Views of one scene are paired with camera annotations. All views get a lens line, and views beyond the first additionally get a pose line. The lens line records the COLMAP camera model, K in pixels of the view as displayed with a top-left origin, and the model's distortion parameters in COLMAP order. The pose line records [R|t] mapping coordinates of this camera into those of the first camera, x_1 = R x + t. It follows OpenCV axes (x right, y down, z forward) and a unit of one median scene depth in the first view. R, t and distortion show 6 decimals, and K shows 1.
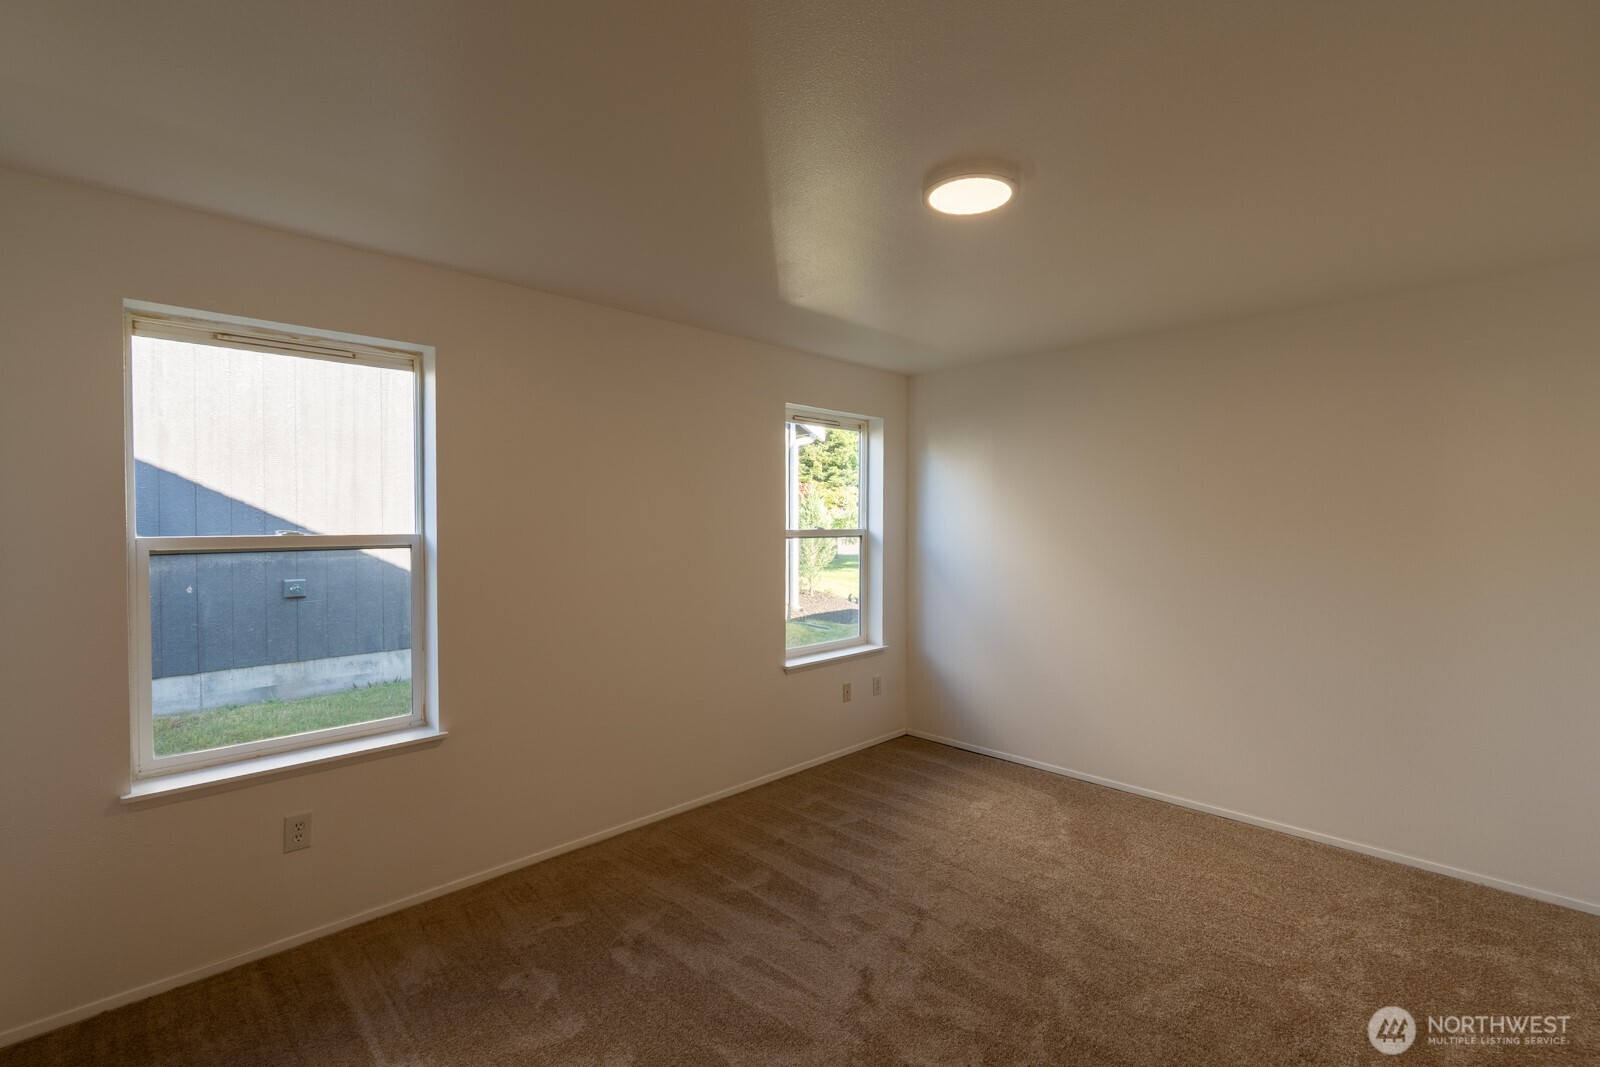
lens RADIAL K [[721.2, 0, 795.5], [0, 721.2, 535.3], [0, 0, 1]] dist [-0.002557, -0.000186]
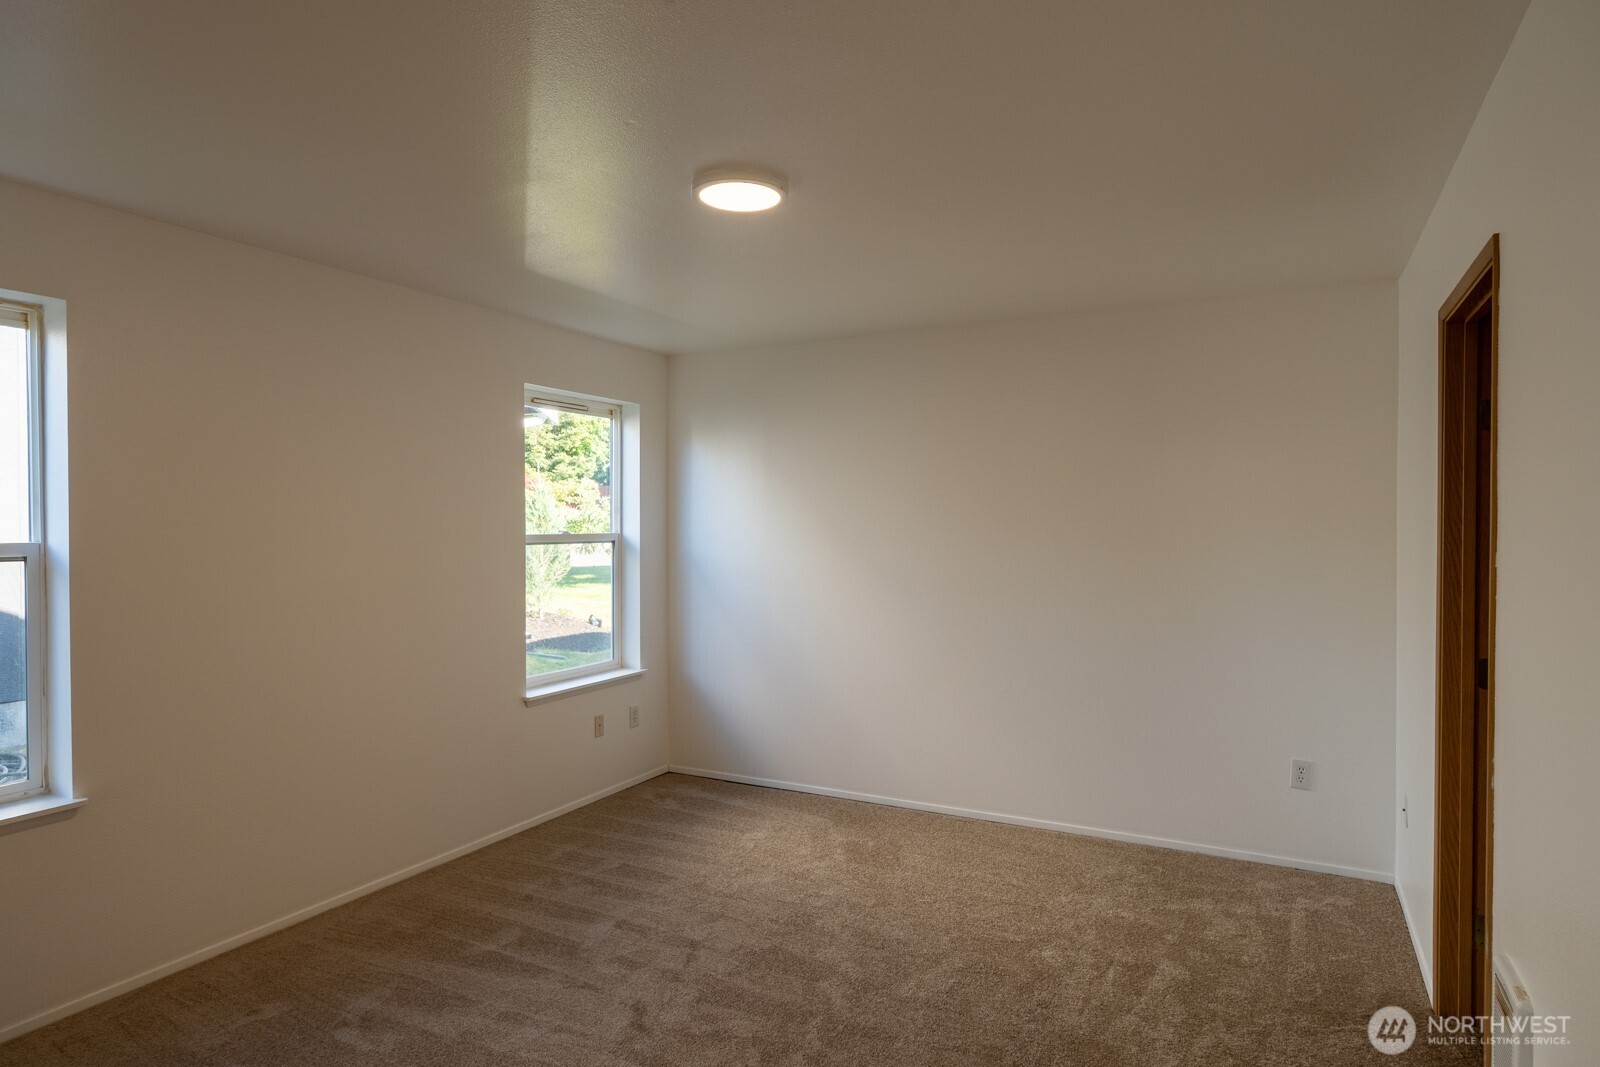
lens RADIAL K [[929.0, 0, 798.6], [0, 929.0, 533.5], [0, 0, 1]] dist [-0.001067, 0.000153]
pose [[0.953576, -0.006531, 0.301082, -0.046536], [0.009171, 0.999931, -0.007354, 0.003096], [-0.301013, 0.009774, 0.953570, -0.163071]]
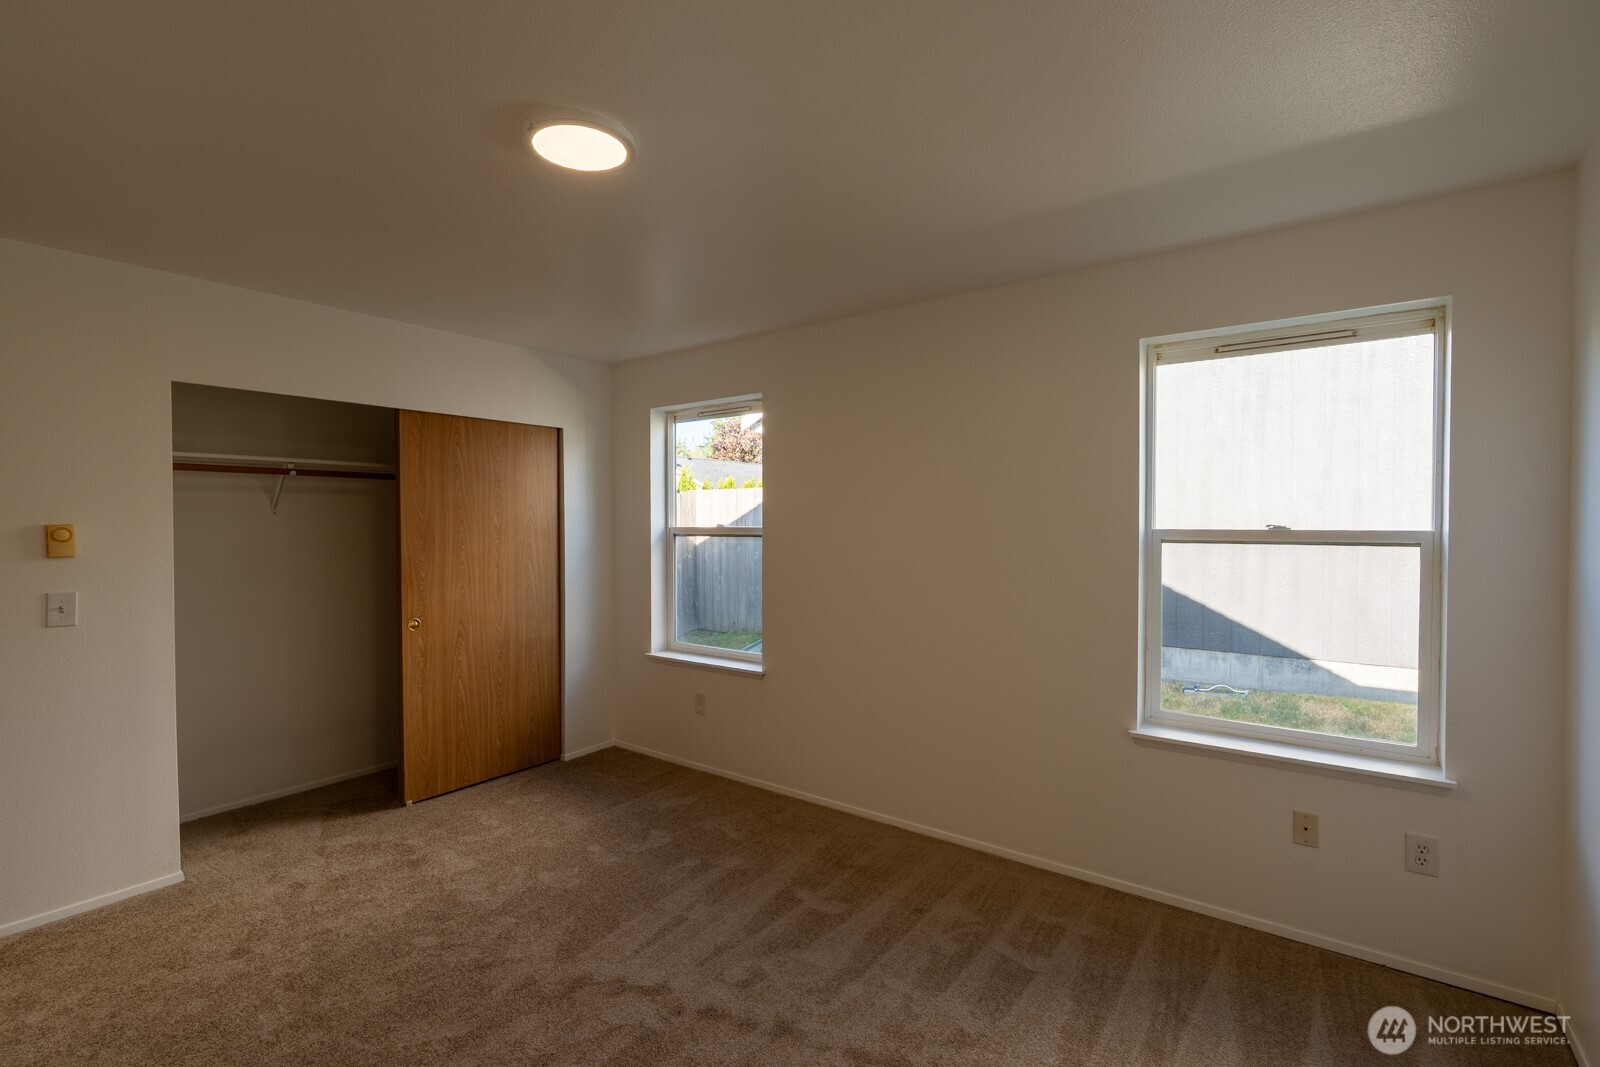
lens RADIAL K [[716.3, 0, 797.0], [0, 716.3, 532.6], [0, 0, 1]] dist [-0.003813, 0.000245]
pose [[0.142613, 0.019340, -0.989590, 0.785888], [-0.013382, 0.999755, 0.017610, -0.015398], [0.989688, 0.010731, 0.142837, 0.775859]]
